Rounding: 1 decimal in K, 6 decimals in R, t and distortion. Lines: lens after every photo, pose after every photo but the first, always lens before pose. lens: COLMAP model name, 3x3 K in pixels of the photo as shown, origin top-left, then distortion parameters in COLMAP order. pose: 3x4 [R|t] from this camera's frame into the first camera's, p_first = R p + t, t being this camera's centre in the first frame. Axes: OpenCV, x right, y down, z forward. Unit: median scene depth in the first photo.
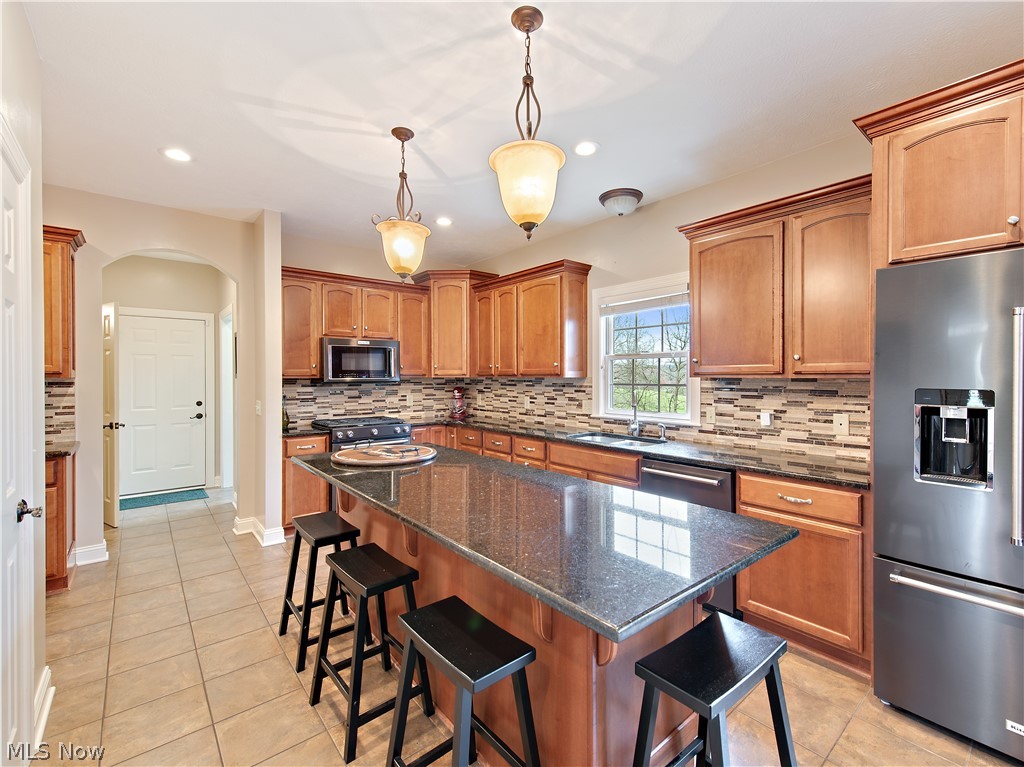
lens RADIAL K [[445.8, 0, 494.1], [0, 445.8, 377.6], [0, 0, 1]] dist [0.016663, 0.000073]
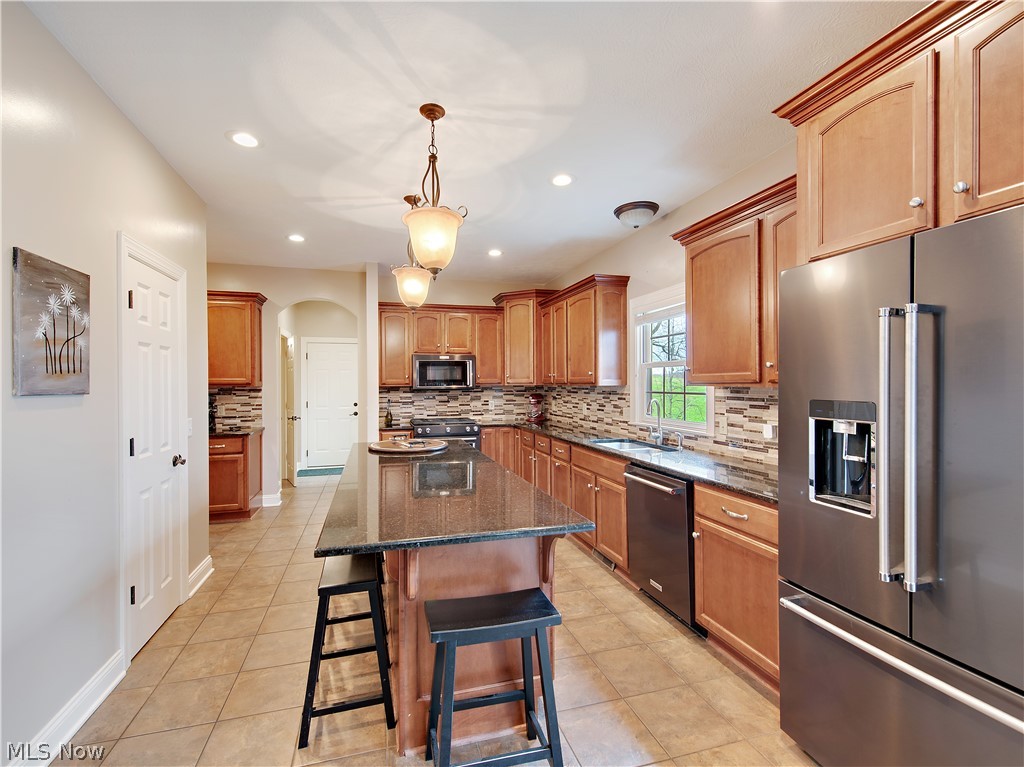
lens RADIAL K [[421.6, 0, 481.9], [0, 421.6, 384.0], [0, 0, 1]] dist [0.023577, 0.000002]
pose [[0.913853, -0.002518, -0.406036, 0.307108], [0.002305, 0.999997, -0.001013, -0.003627], [0.406038, -0.000010, 0.913856, -0.027203]]
